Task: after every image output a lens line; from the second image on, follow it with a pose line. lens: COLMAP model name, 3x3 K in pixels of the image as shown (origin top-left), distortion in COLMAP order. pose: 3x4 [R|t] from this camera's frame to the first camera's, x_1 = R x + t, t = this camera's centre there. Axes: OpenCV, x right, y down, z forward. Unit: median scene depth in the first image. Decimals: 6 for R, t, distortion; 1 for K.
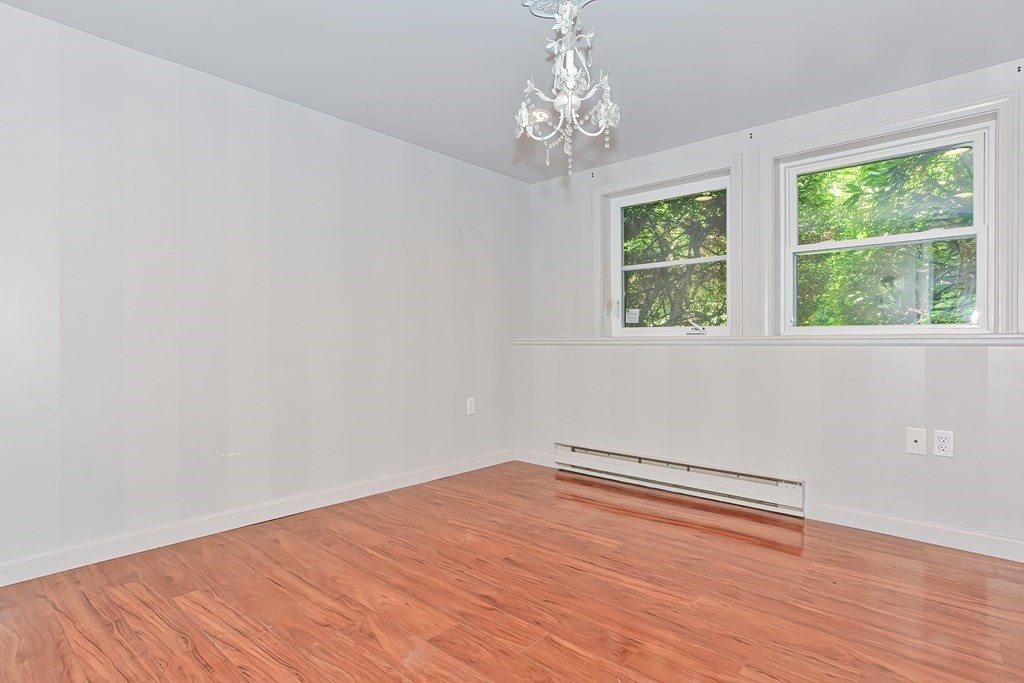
lens RADIAL K [[514.2, 0, 510.4], [0, 514.2, 343.5], [0, 0, 1]] dist [-0.020064, 0.010244]
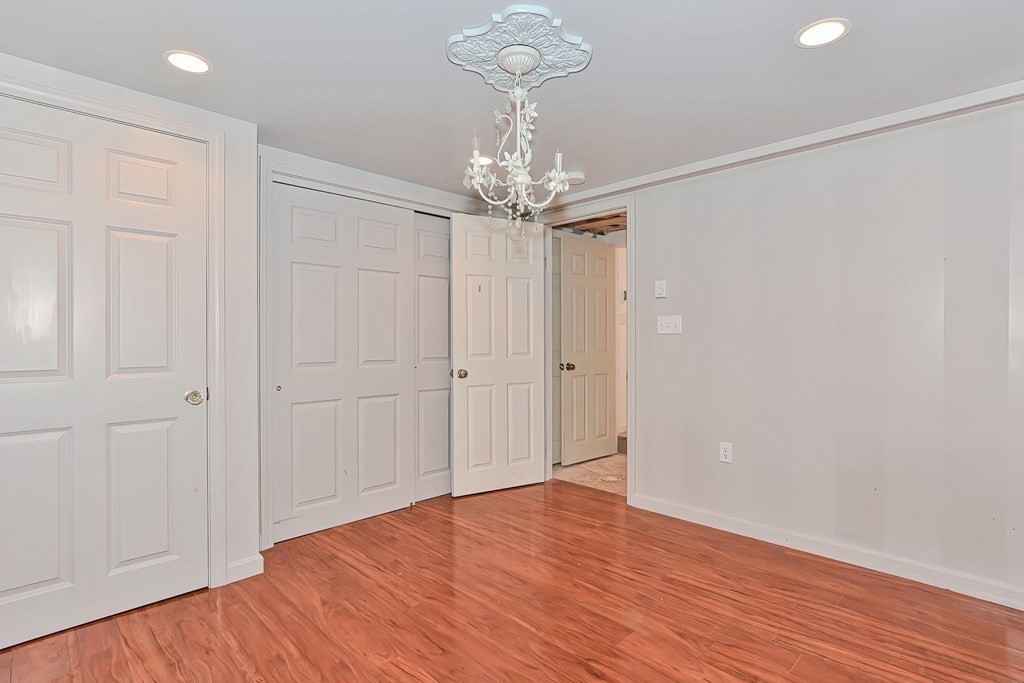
lens RADIAL K [[514.2, 0, 510.4], [0, 514.2, 343.5], [0, 0, 1]] dist [-0.020064, 0.010244]
pose [[-0.997810, -0.001320, 0.066138, 0.059801], [-0.000027, 0.999809, 0.019551, -0.156742], [-0.066152, 0.019507, -0.997619, 2.195041]]
